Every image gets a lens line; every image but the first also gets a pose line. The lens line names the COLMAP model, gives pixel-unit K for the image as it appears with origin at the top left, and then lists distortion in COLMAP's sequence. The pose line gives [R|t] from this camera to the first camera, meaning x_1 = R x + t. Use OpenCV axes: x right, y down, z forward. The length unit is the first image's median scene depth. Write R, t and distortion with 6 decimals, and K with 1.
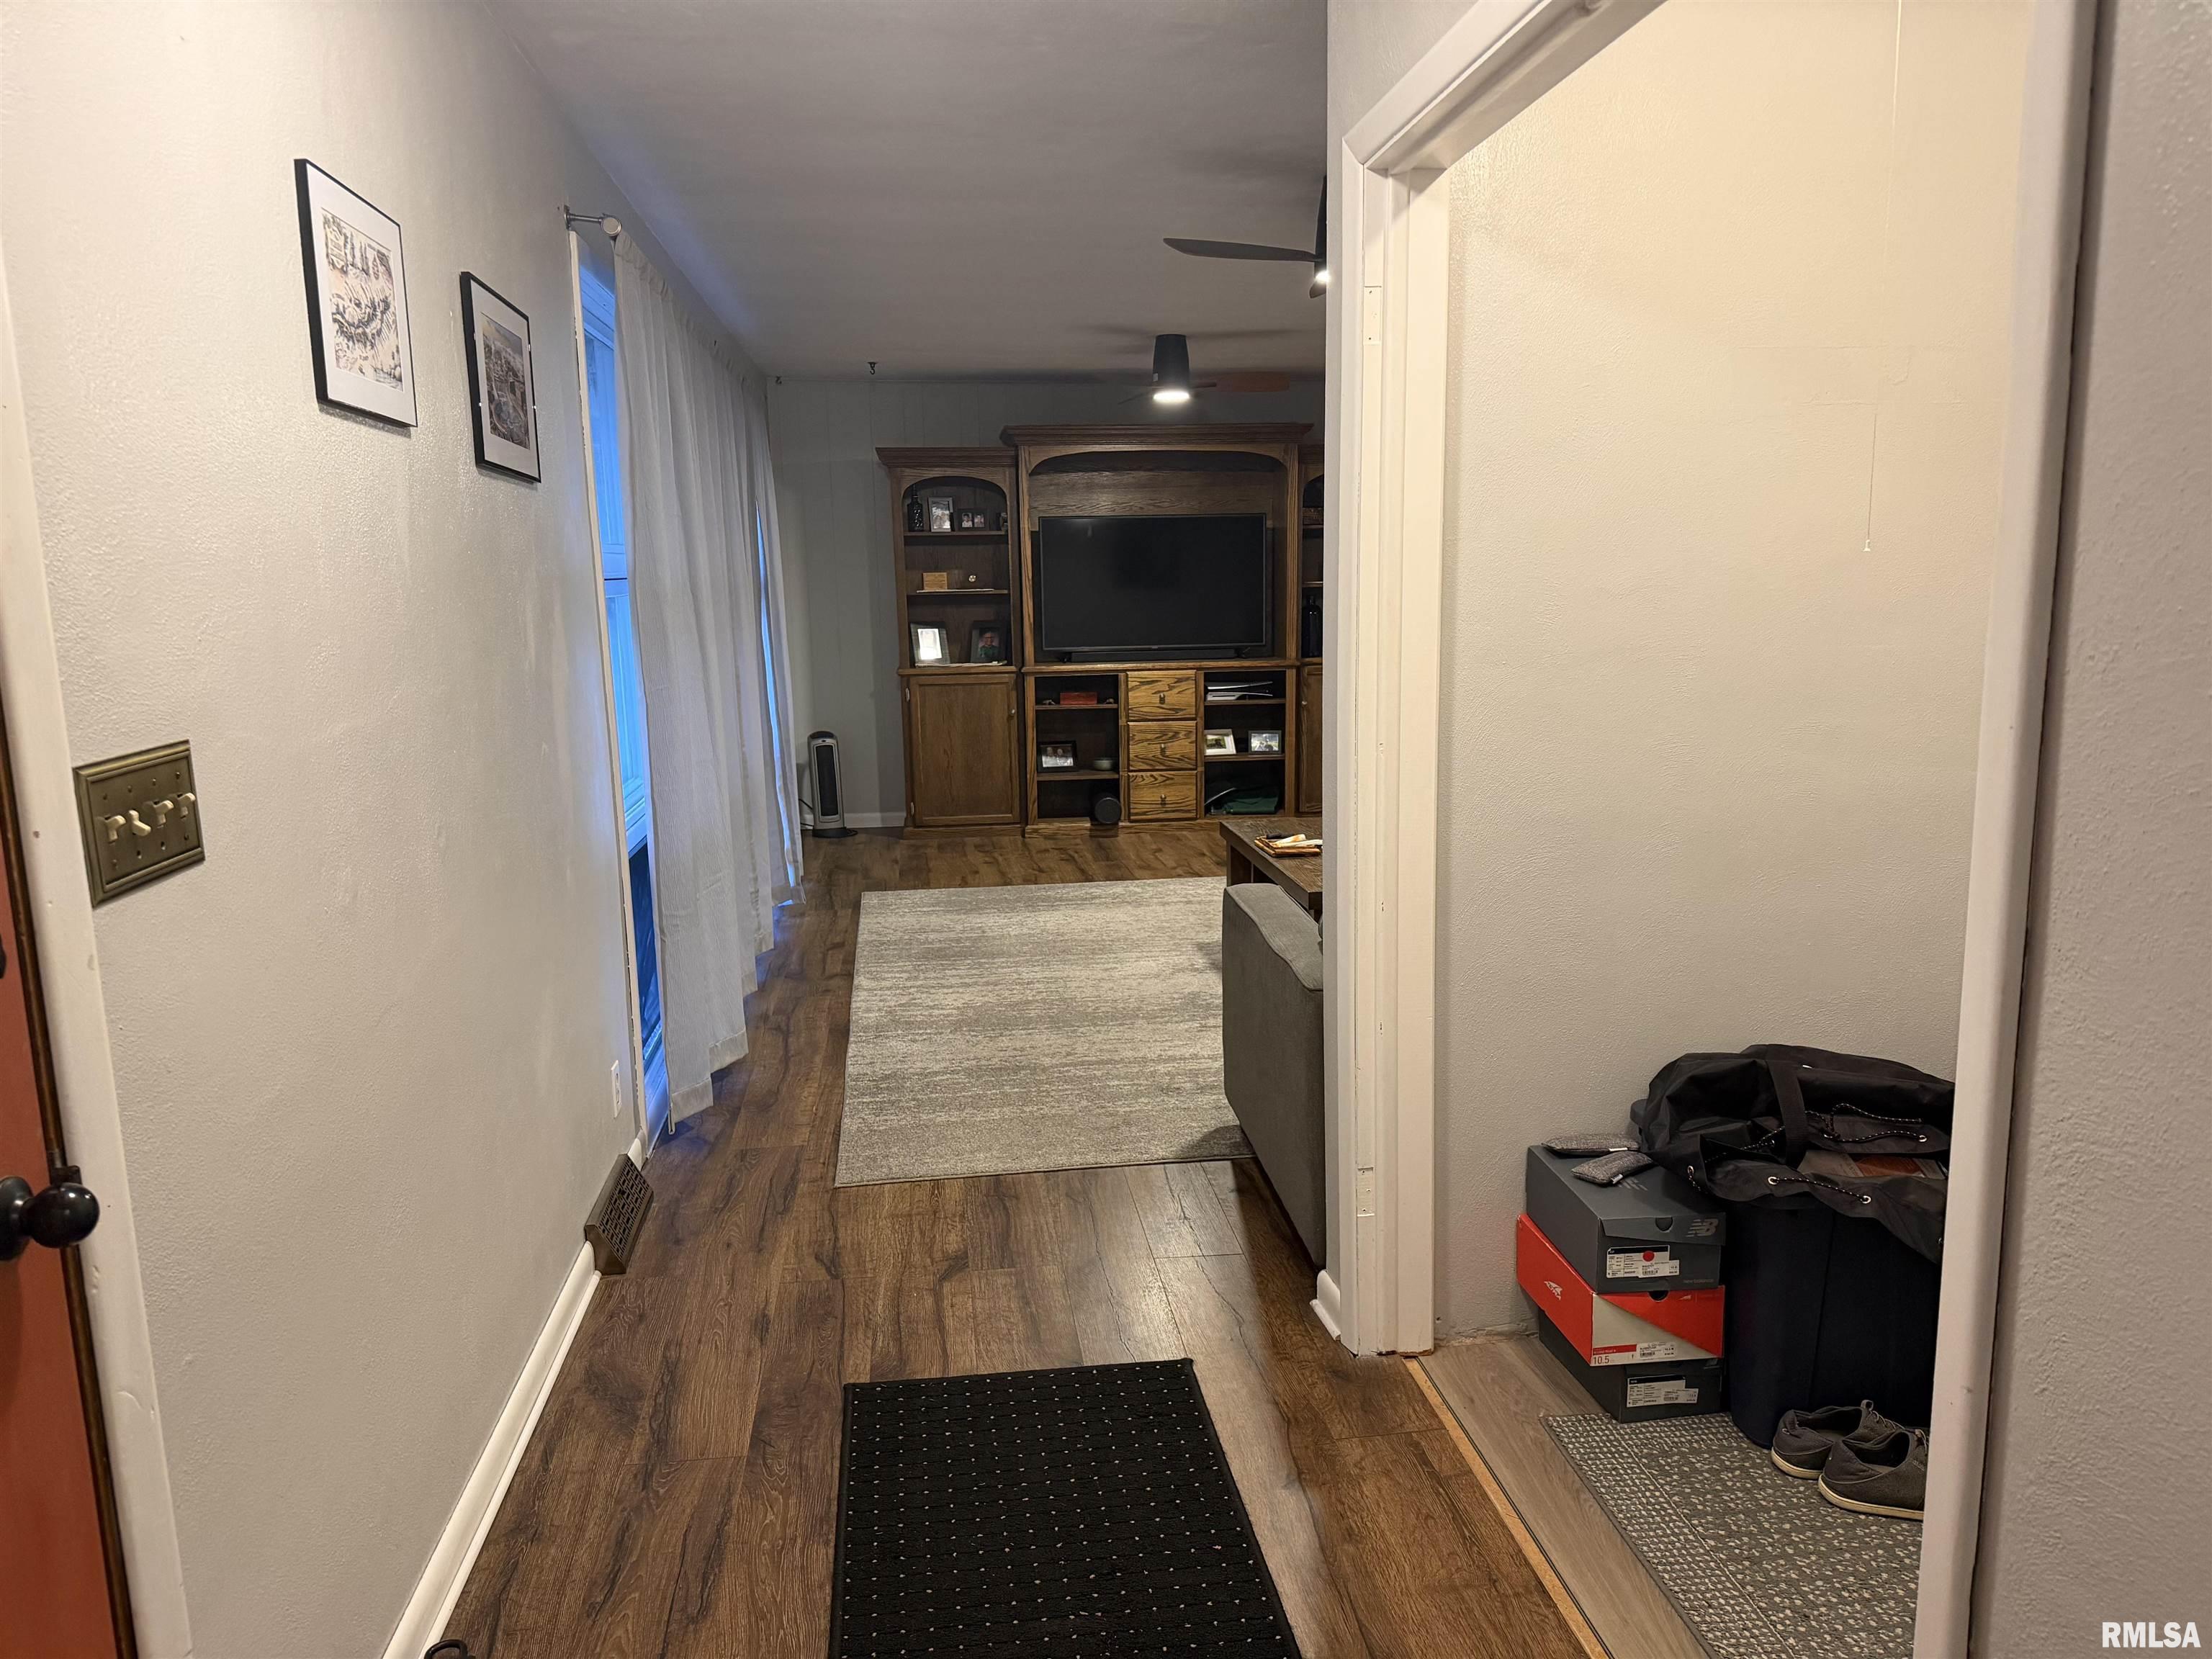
lens RADIAL K [[1551.7, 0, 1106.0], [0, 1551.7, 829.5], [0, 0, 1]] dist [0.051572, -0.057982]
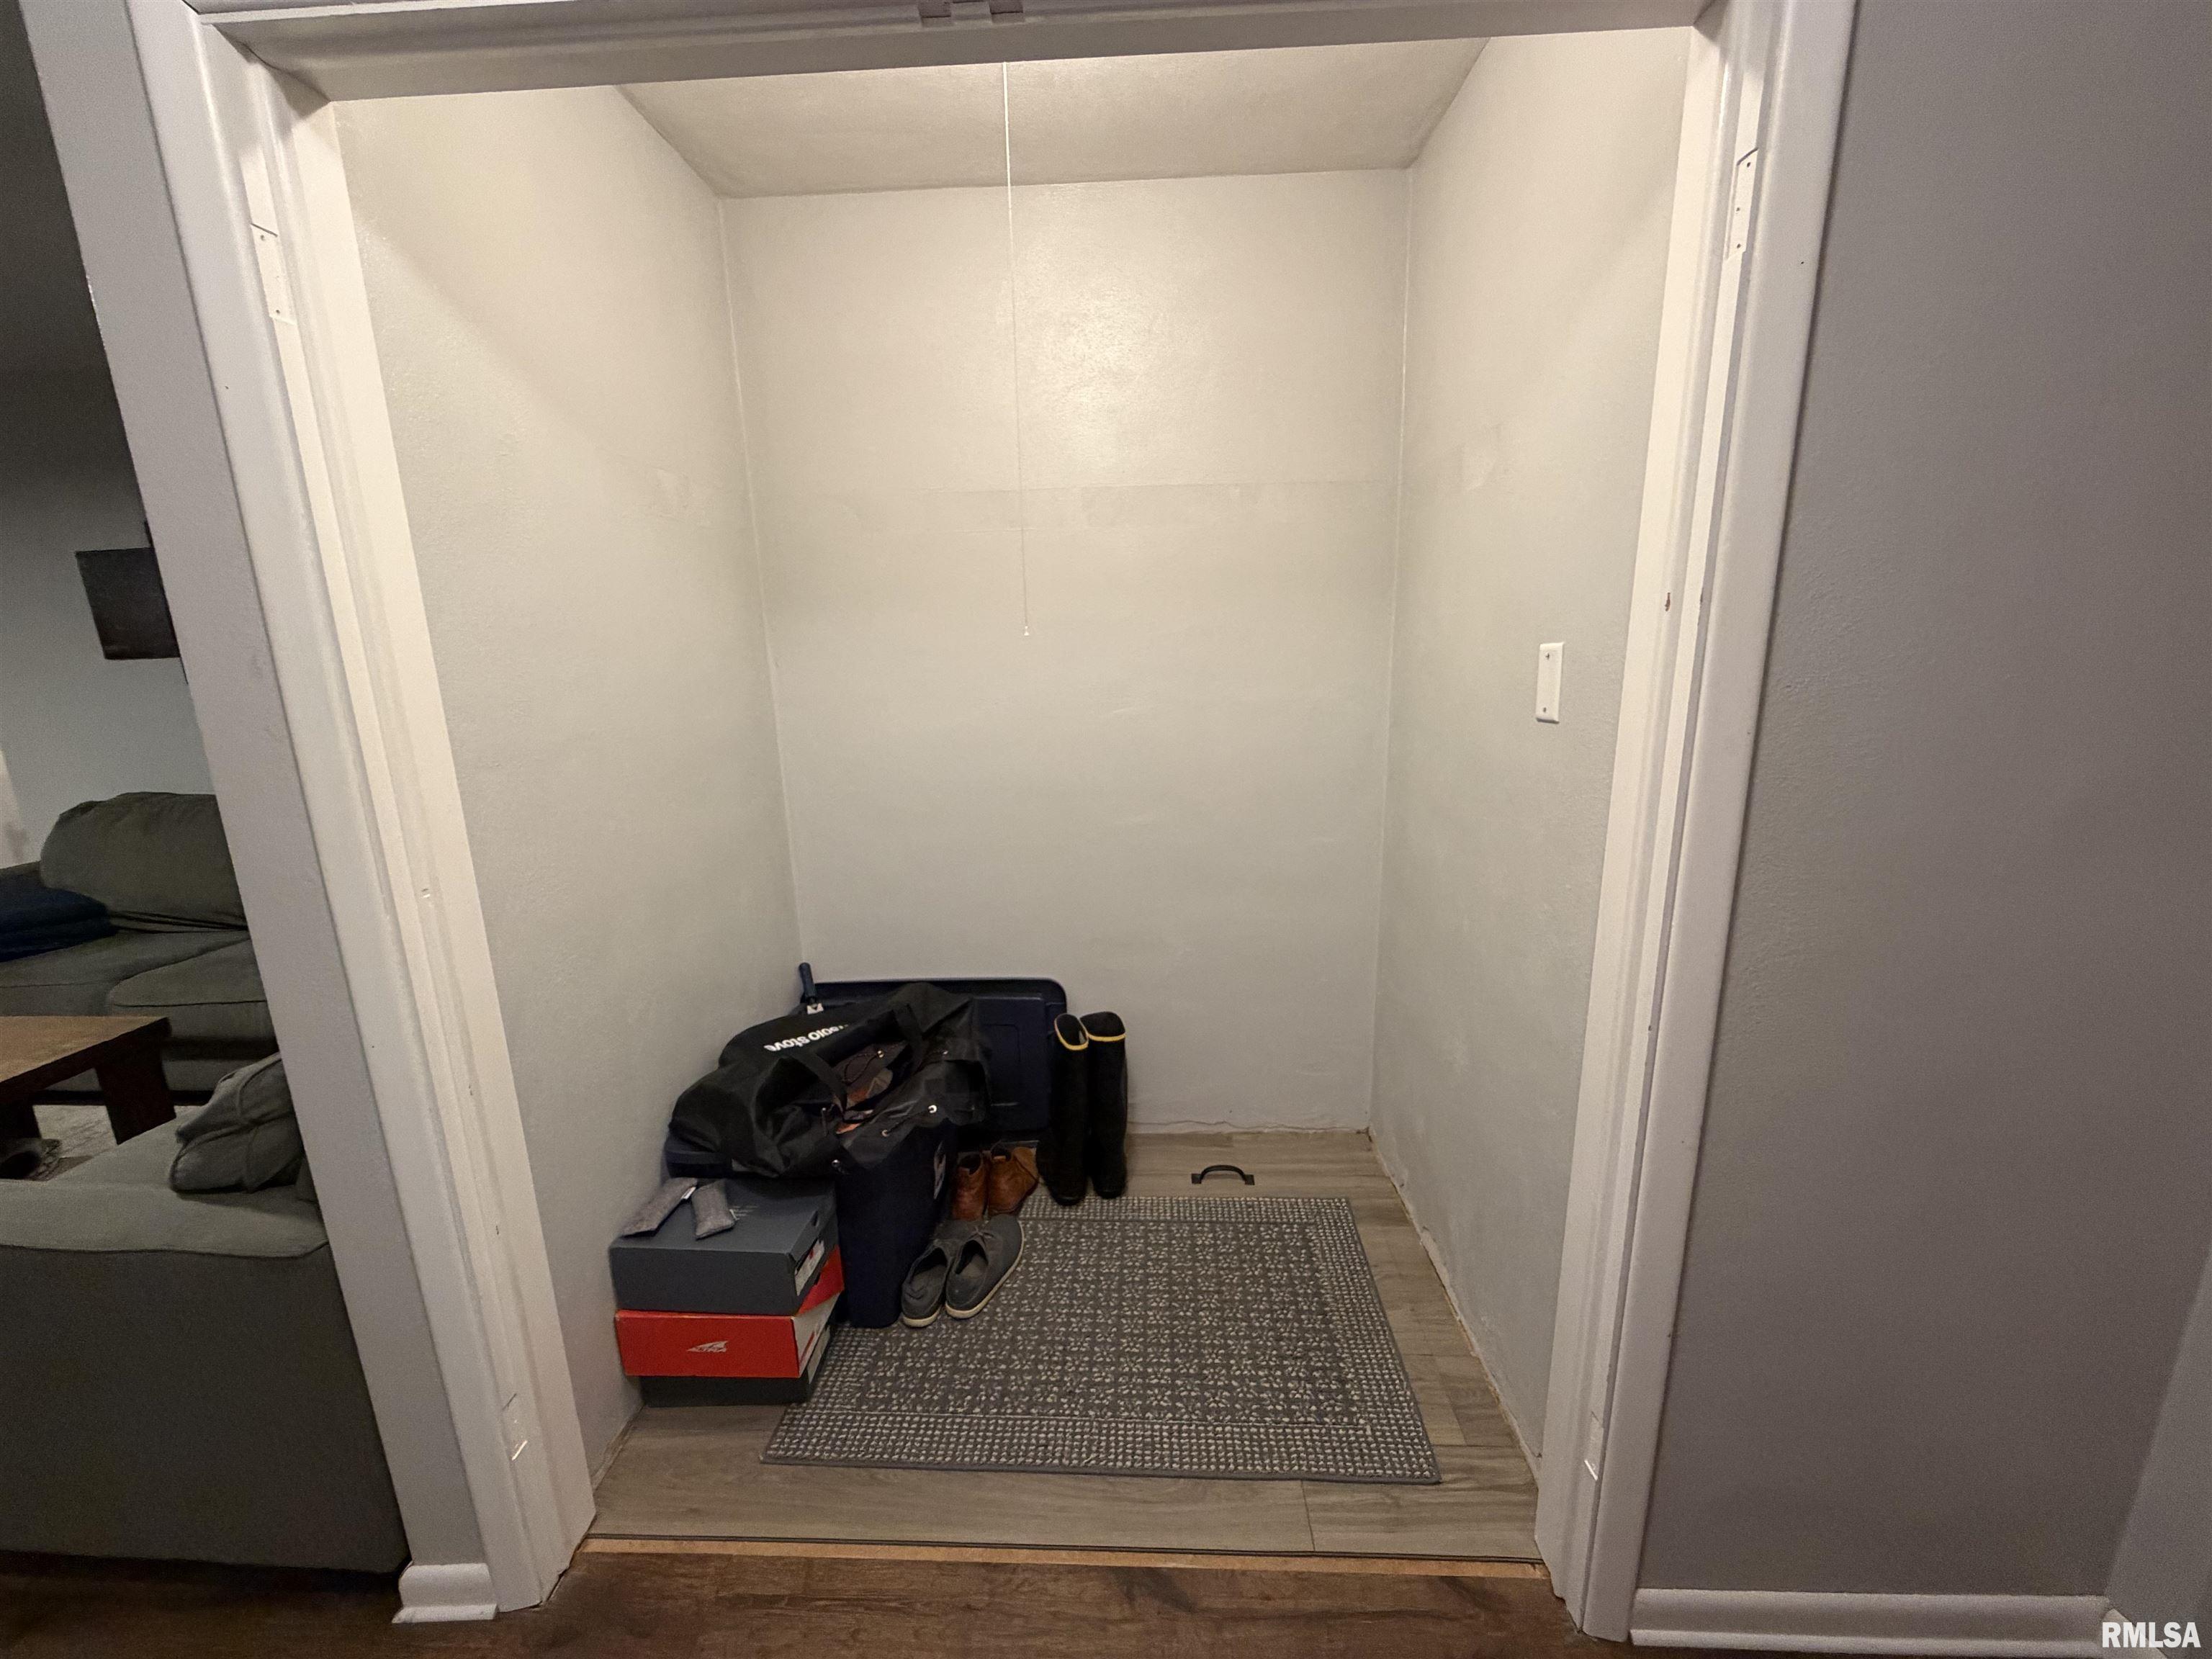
lens RADIAL K [[884.1, 0, 1106.0], [0, 884.1, 829.5], [0, 0, 1]] dist [-0.001199, -0.000218]
pose [[0.166571, -0.203261, 0.964852, -0.182422], [0.178292, 0.968602, 0.173271, -0.104665], [-0.969776, 0.143164, 0.197581, 0.625343]]
